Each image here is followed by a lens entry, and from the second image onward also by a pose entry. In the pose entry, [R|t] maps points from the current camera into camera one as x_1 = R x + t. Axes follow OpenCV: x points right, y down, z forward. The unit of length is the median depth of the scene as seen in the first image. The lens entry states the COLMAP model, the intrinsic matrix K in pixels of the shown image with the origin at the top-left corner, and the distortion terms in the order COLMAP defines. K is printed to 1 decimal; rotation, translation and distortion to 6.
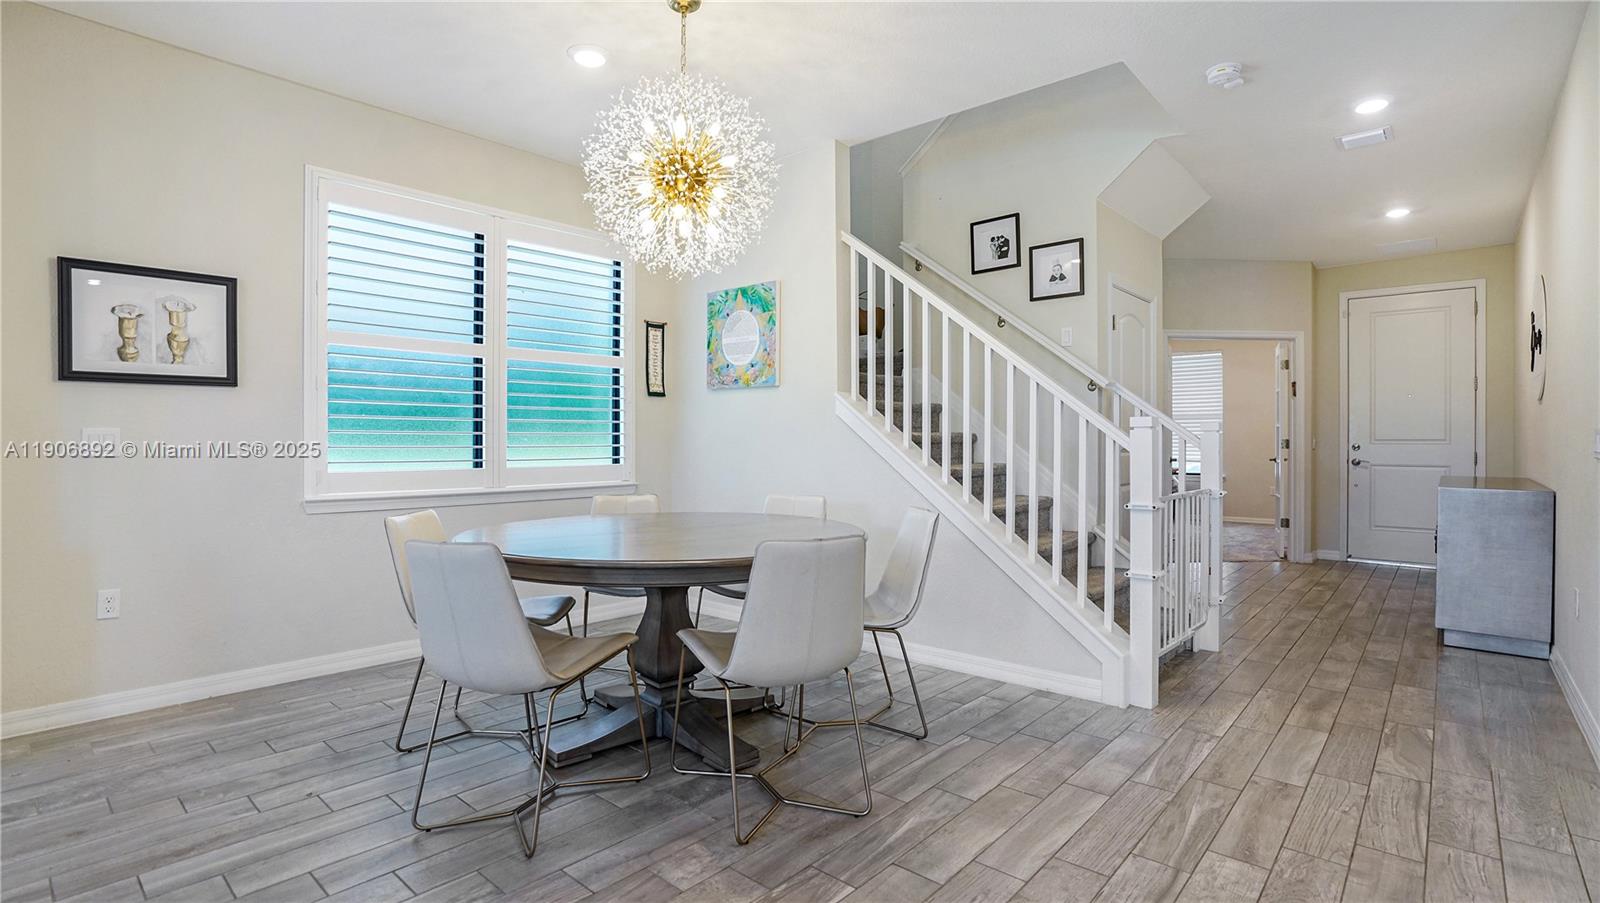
lens RADIAL K [[759.7, 0, 795.1], [0, 759.7, 449.6], [0, 0, 1]] dist [-0.060455, 0.023769]
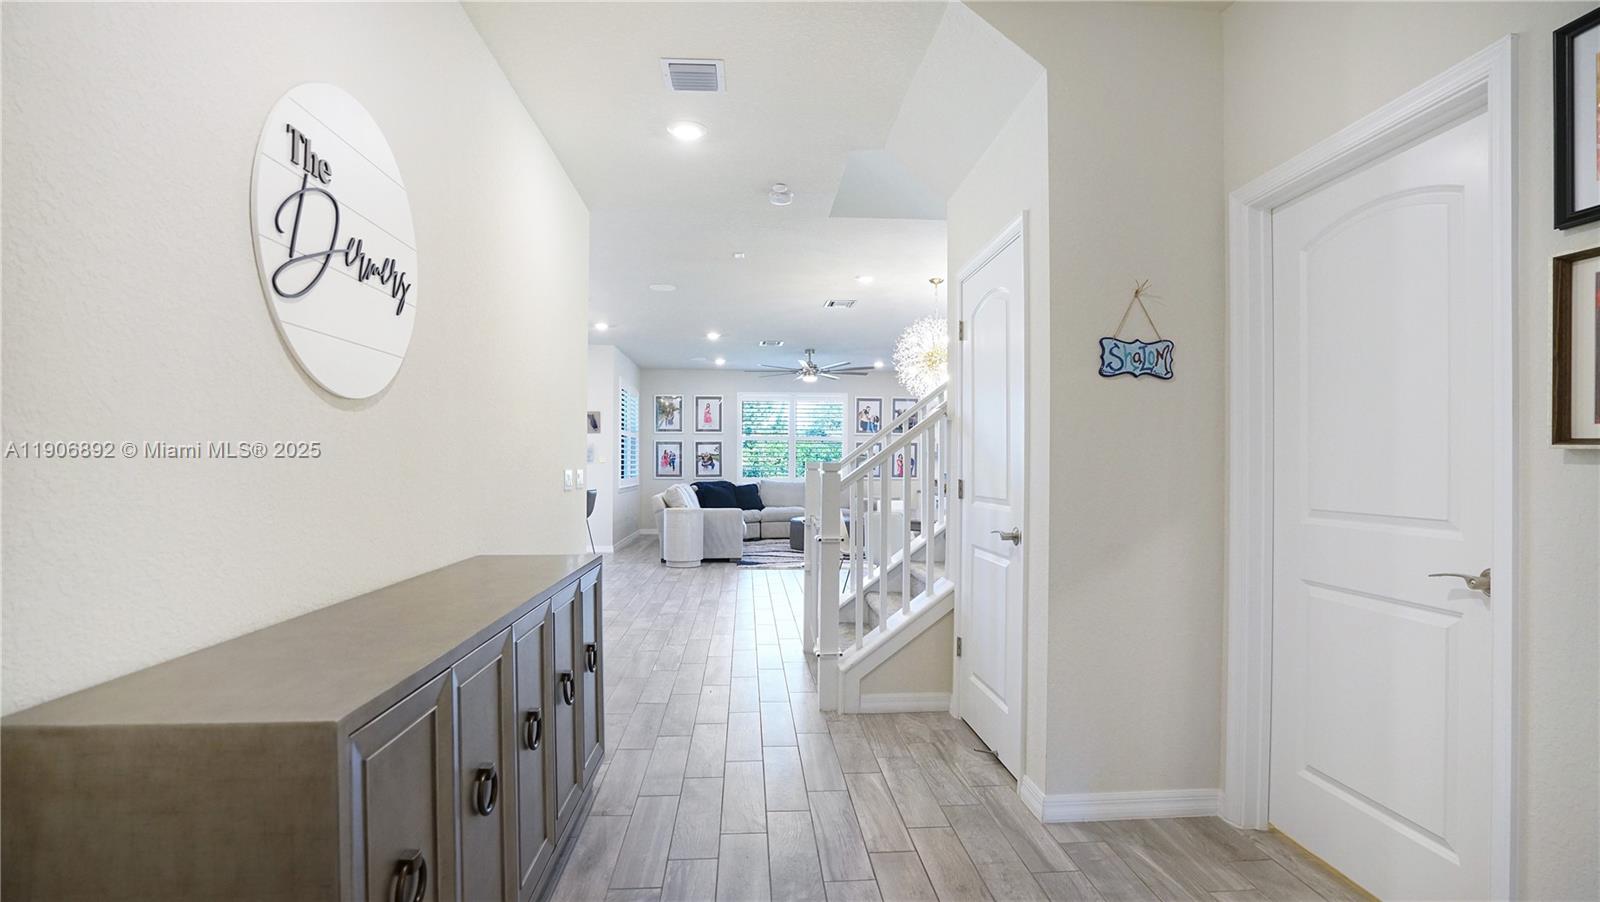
lens RADIAL K [[762.1, 0, 793.4], [0, 762.1, 464.9], [0, 0, 1]] dist [-0.062509, 0.025124]
pose [[-0.704730, -0.003085, -0.709469, 1.123310], [-0.013300, 0.999872, 0.008864, -0.034419], [0.709351, 0.015683, -0.704681, 1.454534]]
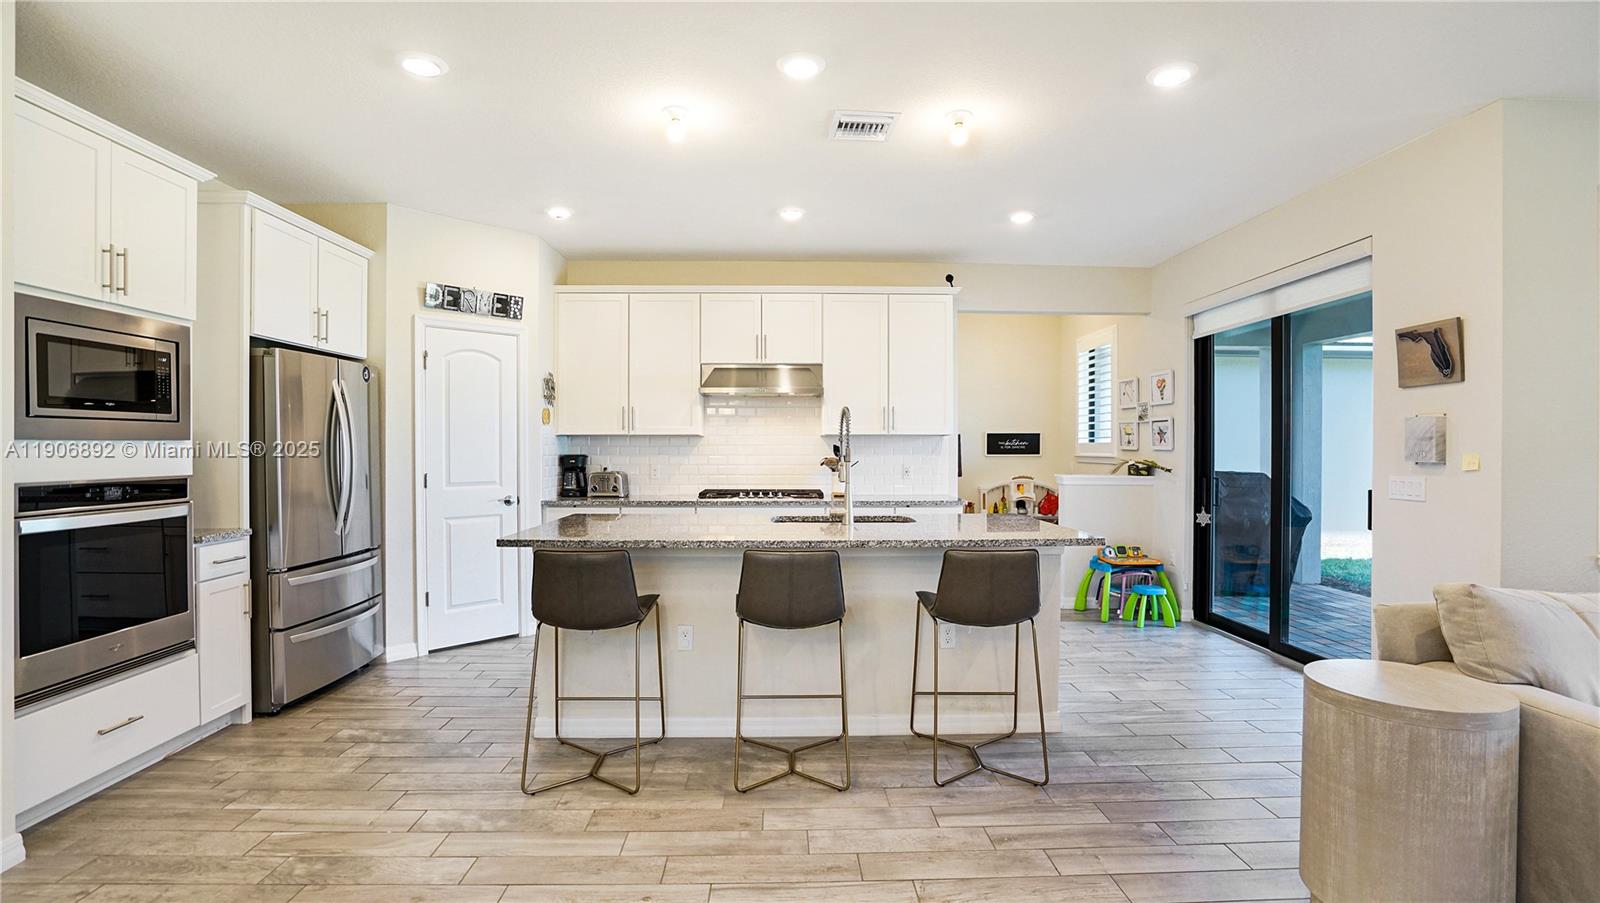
lens RADIAL K [[749.4, 0, 795.1], [0, 749.4, 453.7], [0, 0, 1]] dist [-0.061078, 0.023480]
pose [[-0.680673, -0.008674, 0.732536, -0.148035], [0.005952, 0.999831, 0.017370, -0.047237], [-0.732564, 0.016183, -0.680506, 0.424596]]
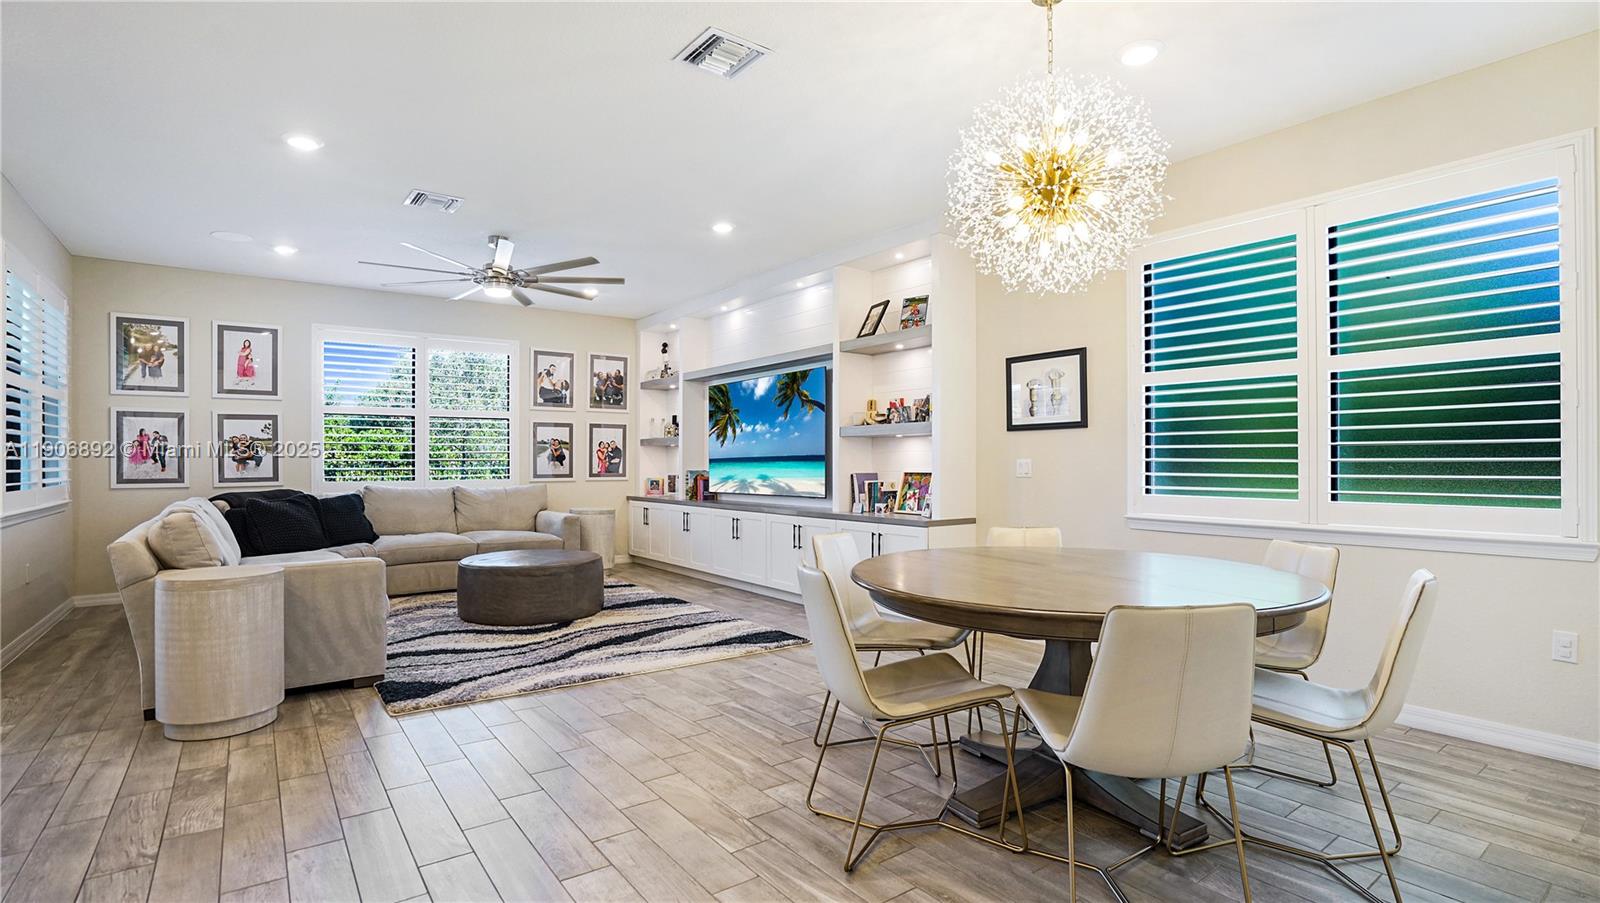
lens RADIAL K [[764.9, 0, 786.0], [0, 764.9, 457.1], [0, 0, 1]] dist [-0.047623, 0.026286]
pose [[-0.221733, -0.005043, -0.975094, 0.511742], [-0.010730, 0.999939, -0.002732, -0.015440], [0.975048, 0.009857, -0.221774, 0.556739]]
